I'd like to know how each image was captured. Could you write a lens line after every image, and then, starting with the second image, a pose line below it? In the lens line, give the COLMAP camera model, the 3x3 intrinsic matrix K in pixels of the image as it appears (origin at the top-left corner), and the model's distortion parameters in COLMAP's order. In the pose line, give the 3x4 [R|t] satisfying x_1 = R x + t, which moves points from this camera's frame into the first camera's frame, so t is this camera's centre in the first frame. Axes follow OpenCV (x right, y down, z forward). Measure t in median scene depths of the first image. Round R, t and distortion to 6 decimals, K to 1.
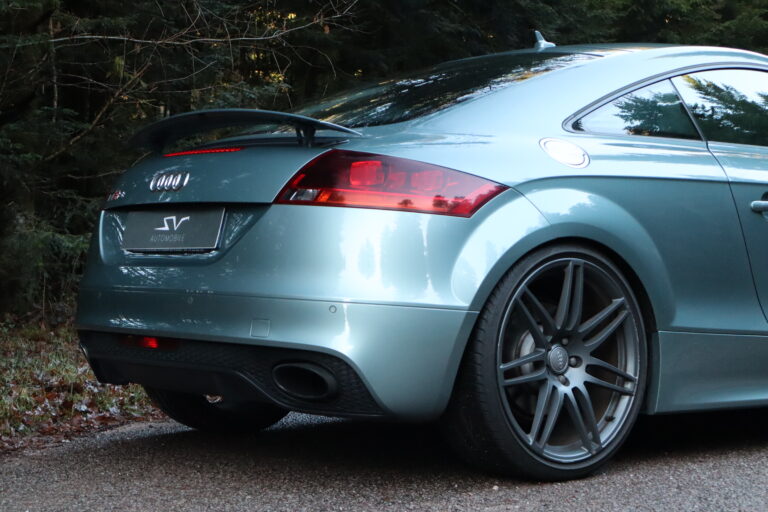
lens RADIAL K [[1597.0, 0, 384.0], [0, 1597.0, 256.0], [0, 0, 1]] dist [0.002420, 0.005779]
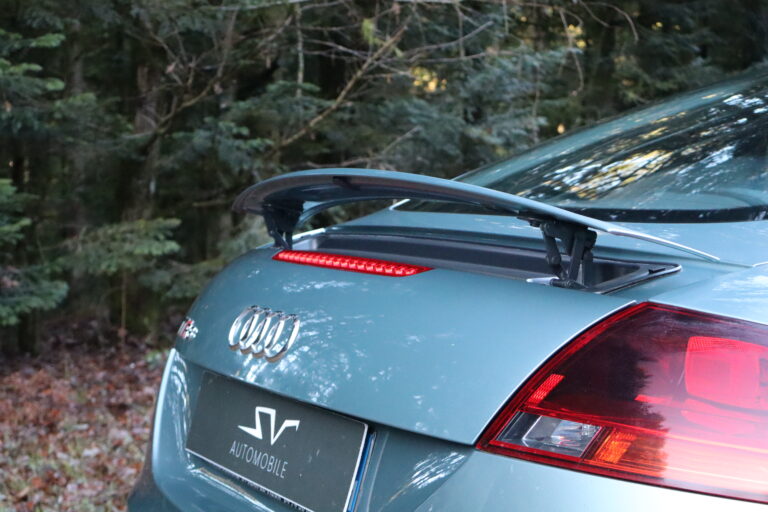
lens RADIAL K [[1417.9, 0, 384.0], [0, 1417.9, 256.0], [0, 0, 1]] dist [-0.003769, 0.123322]
pose [[0.979711, 0.021661, -0.199242, -0.023189], [-0.011896, 0.998674, 0.050079, -0.087242], [0.200062, -0.046693, 0.978670, 0.618080]]
